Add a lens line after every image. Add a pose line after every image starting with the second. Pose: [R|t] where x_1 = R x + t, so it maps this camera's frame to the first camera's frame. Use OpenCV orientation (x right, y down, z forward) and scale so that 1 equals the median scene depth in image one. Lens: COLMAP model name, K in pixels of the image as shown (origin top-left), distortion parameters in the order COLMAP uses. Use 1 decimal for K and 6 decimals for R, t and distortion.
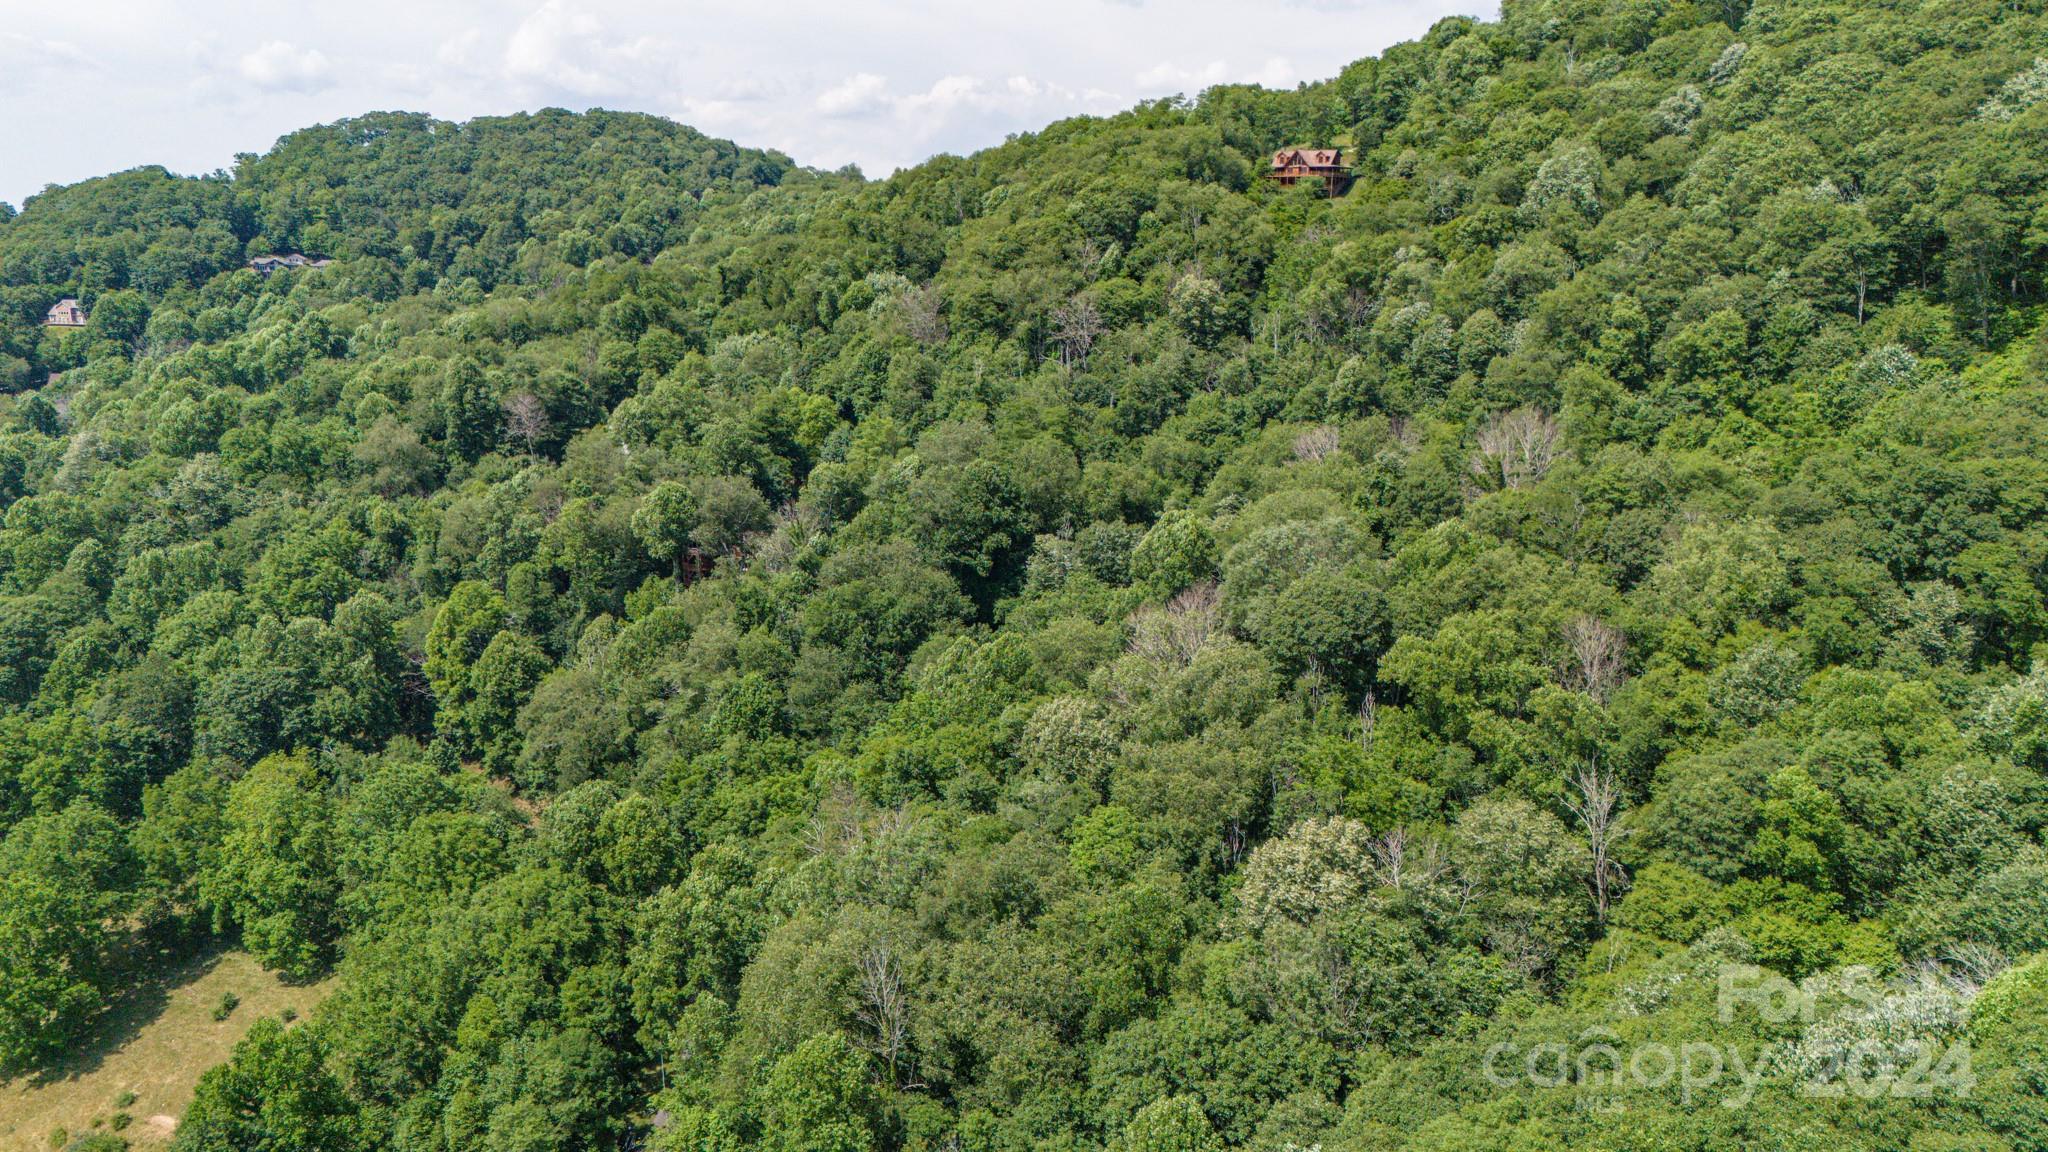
lens RADIAL K [[1498.9, 0, 1019.6], [0, 1498.9, 575.6], [0, 0, 1]] dist [0.073705, -0.070173]
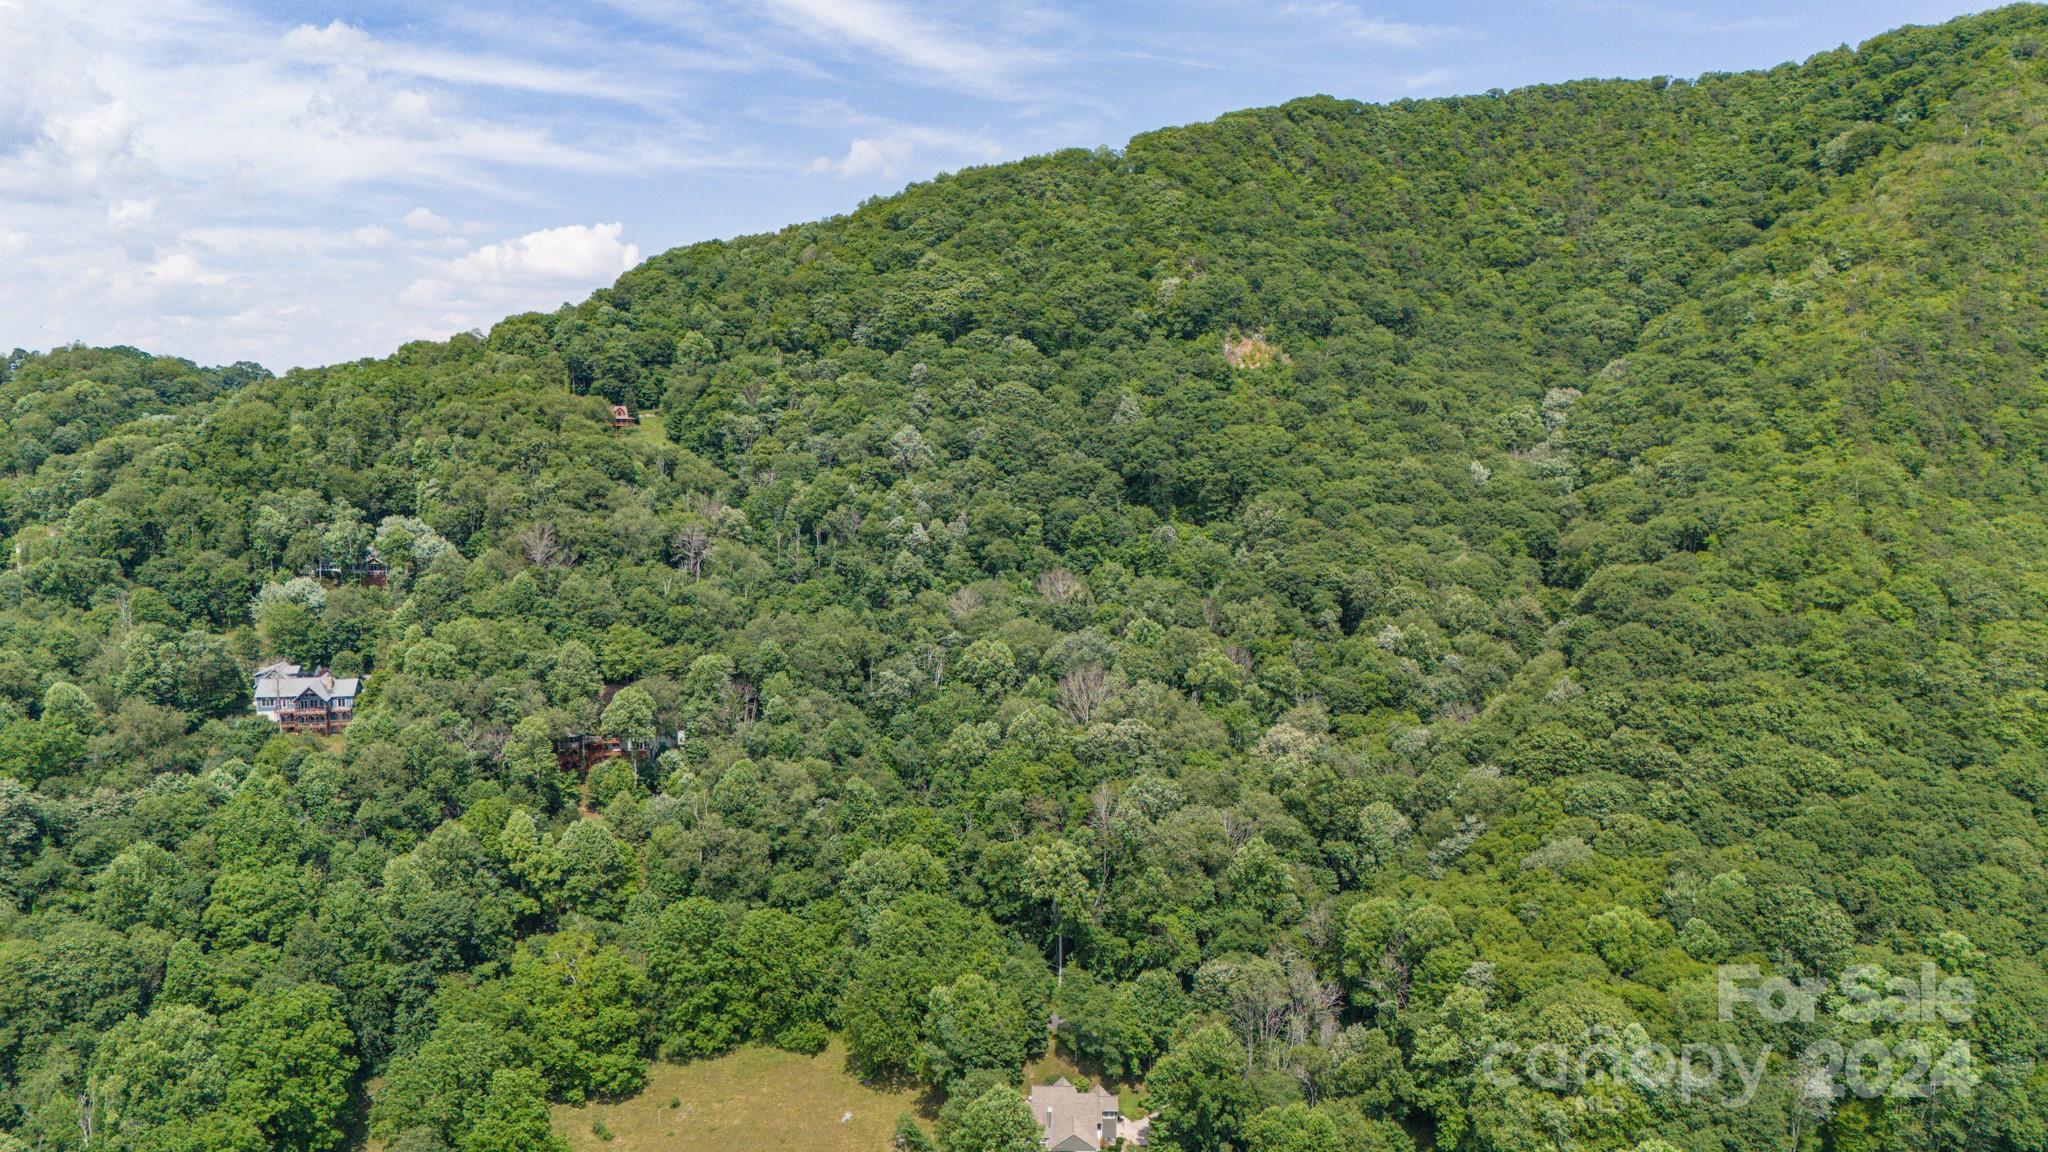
lens RADIAL K [[1498.9, 0, 1022.6], [0, 1498.9, 579.0], [0, 0, 1]] dist [0.073705, -0.070173]
pose [[0.536833, -0.108190, 0.836723, -1.184363], [0.186930, 0.982348, 0.007087, -0.102750], [-0.822720, 0.152604, 0.547580, -0.052842]]
